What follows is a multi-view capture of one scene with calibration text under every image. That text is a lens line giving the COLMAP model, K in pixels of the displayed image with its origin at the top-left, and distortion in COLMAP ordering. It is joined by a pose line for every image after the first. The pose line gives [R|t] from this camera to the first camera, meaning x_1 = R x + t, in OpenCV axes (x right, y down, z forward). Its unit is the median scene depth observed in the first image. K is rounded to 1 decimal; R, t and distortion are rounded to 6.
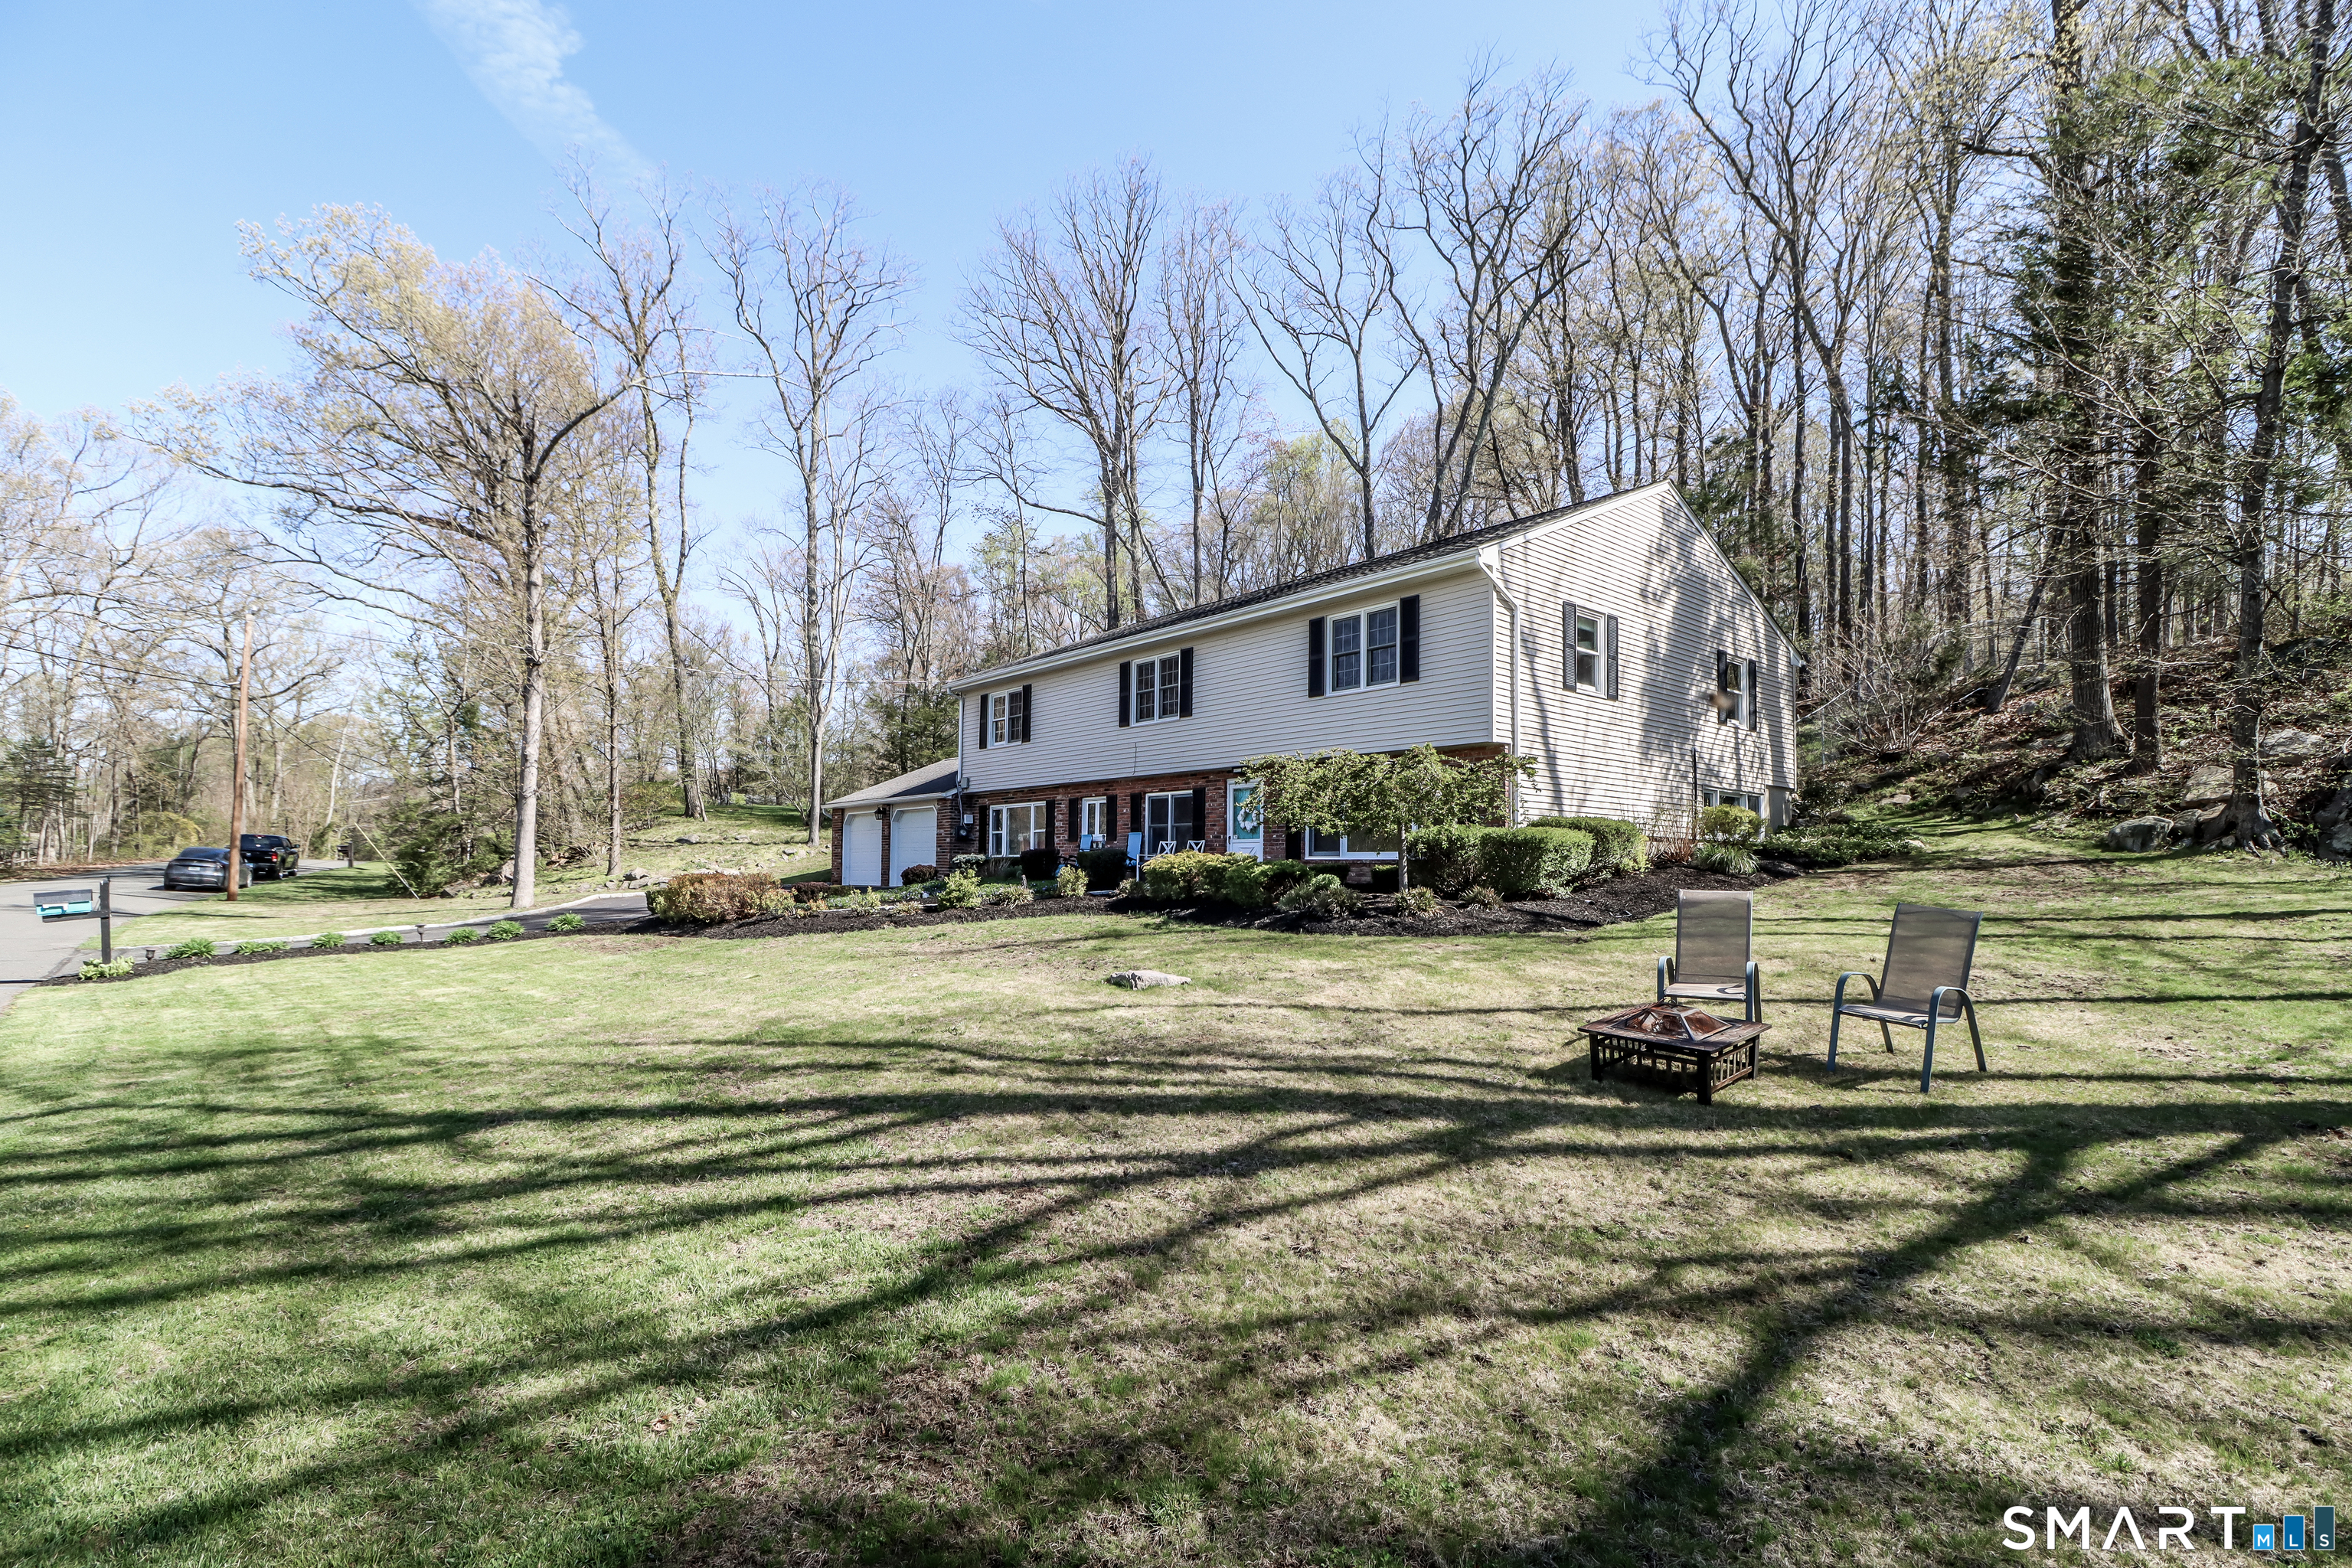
lens RADIAL K [[1086.3, 0, 1152.7], [0, 1086.3, 836.4], [0, 0, 1]] dist [-0.008330, -0.005529]
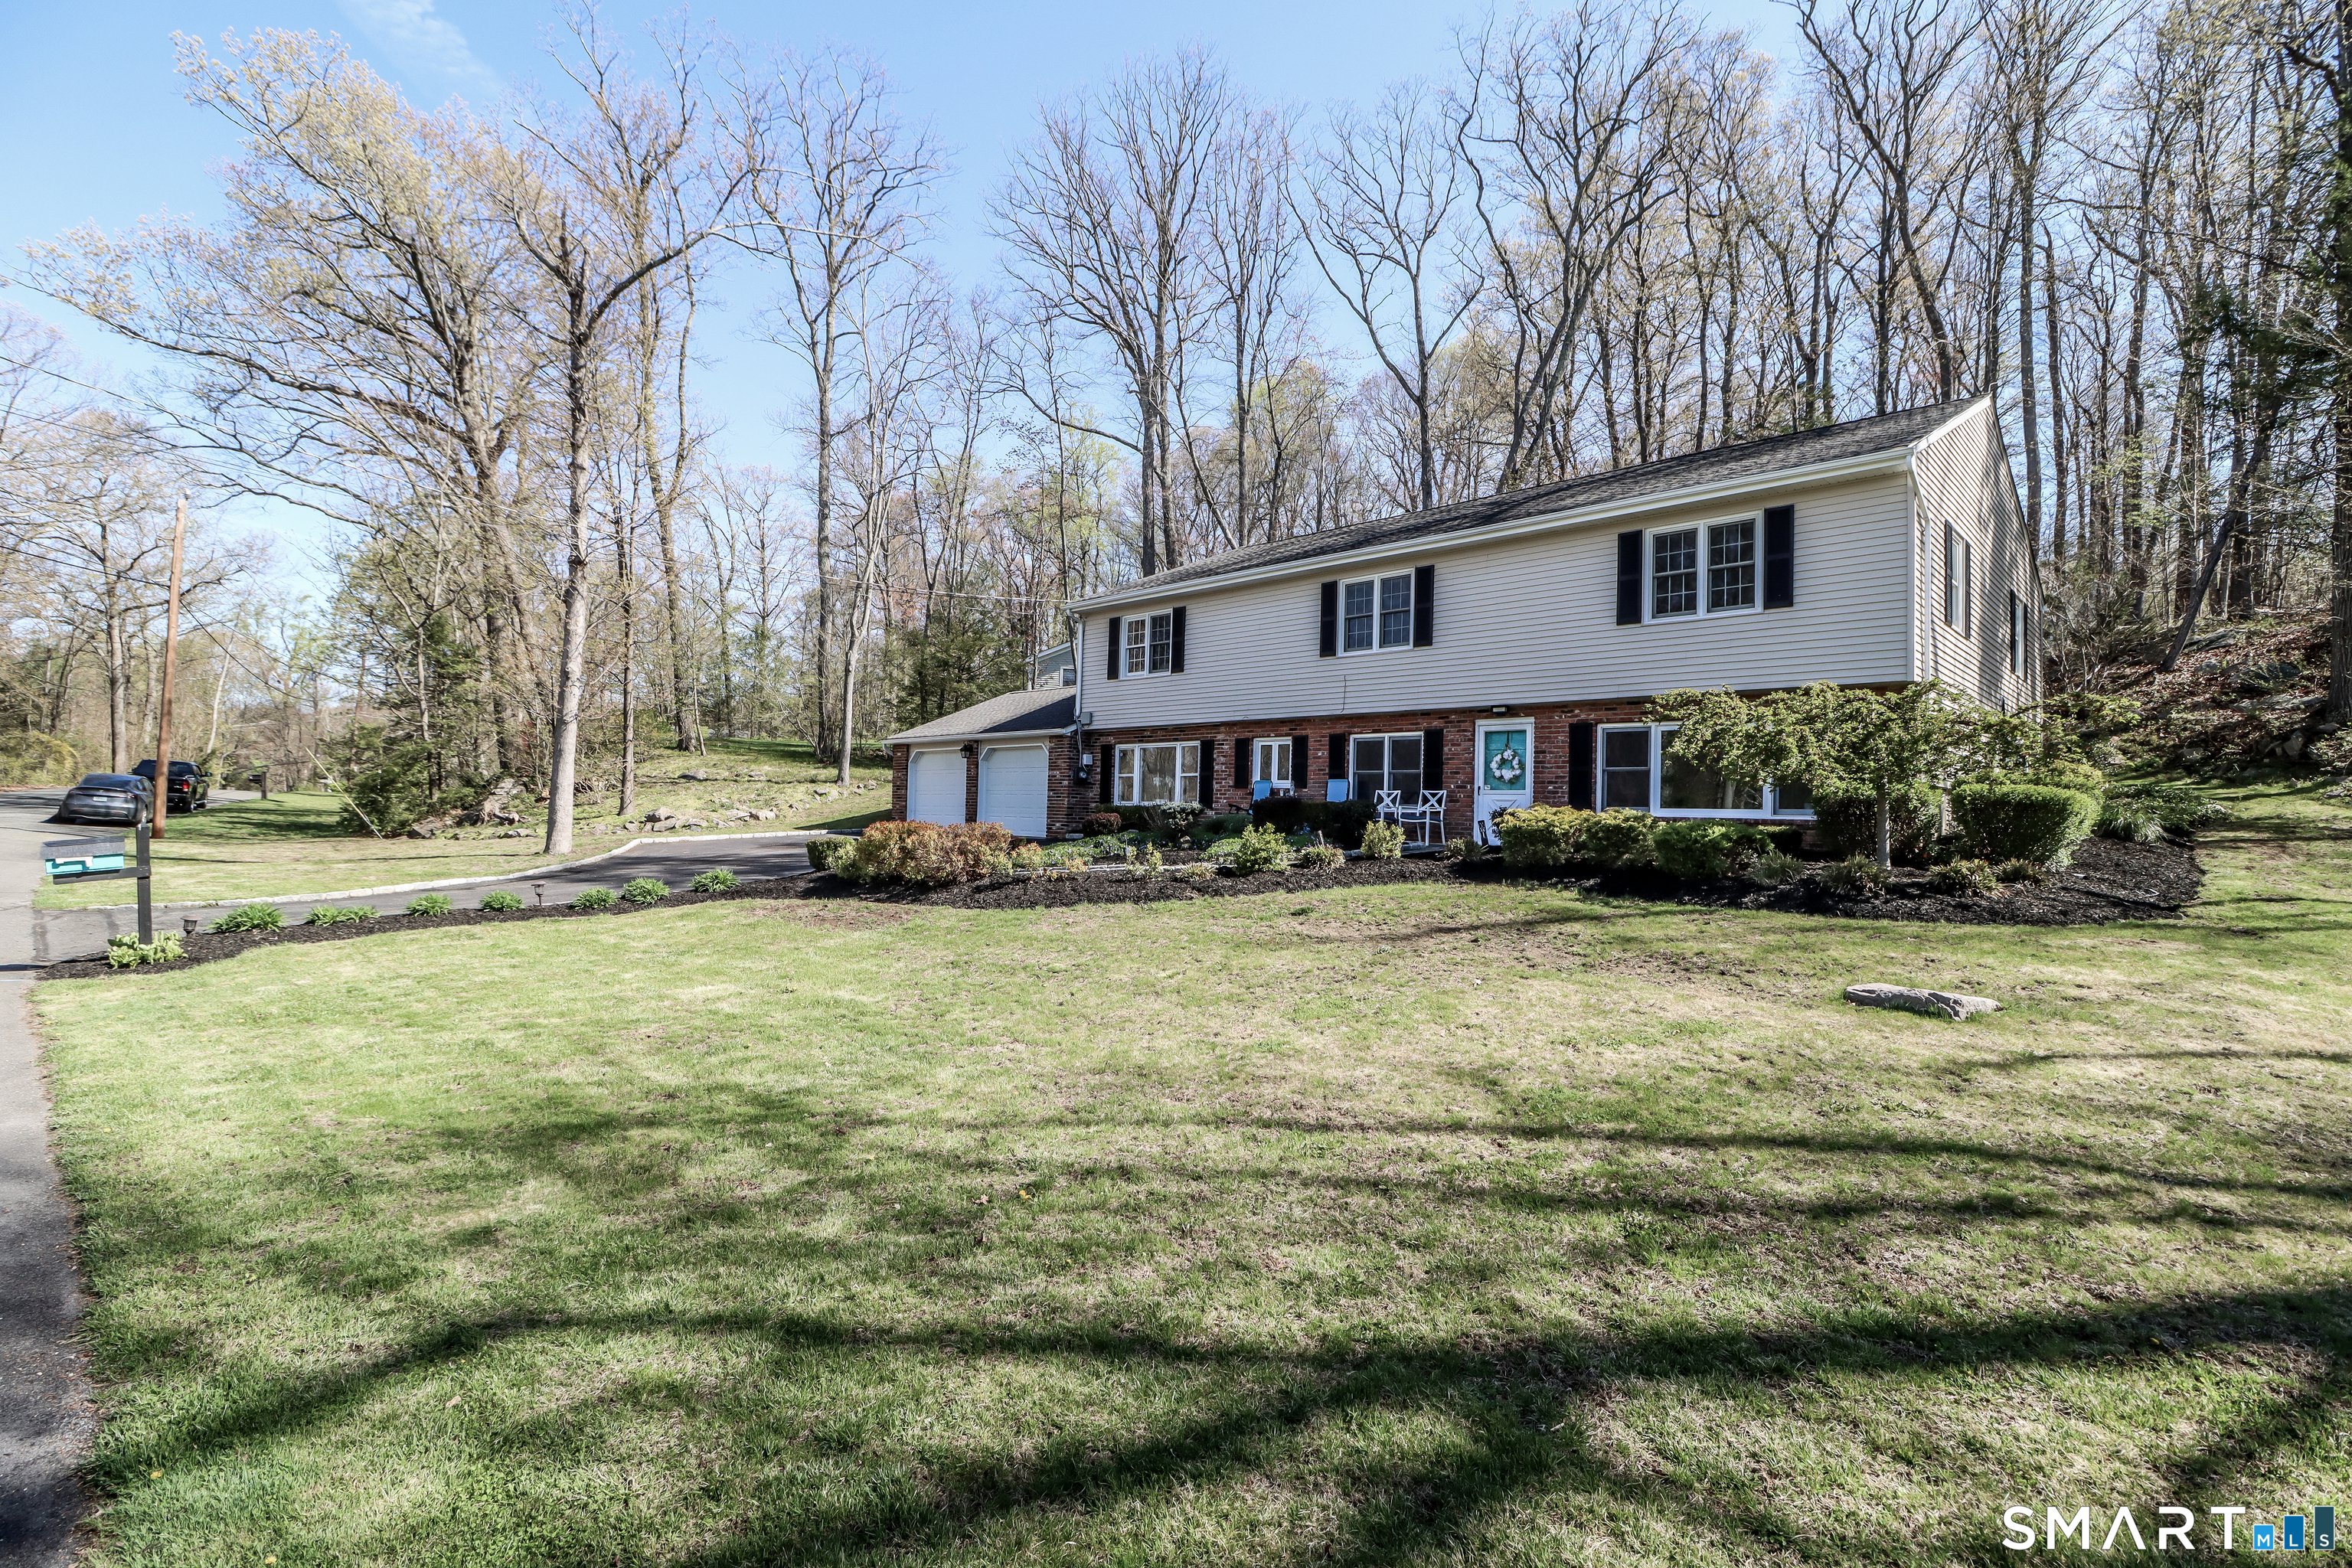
lens RADIAL K [[1086.3, 0, 1161.4], [0, 1086.3, 791.9], [0, 0, 1]] dist [-0.008330, -0.005529]
pose [[0.996109, 0.018656, 0.086130, -0.161912], [-0.019497, 0.999770, 0.008932, 0.000906], [-0.085944, -0.010577, 0.996244, 0.107453]]
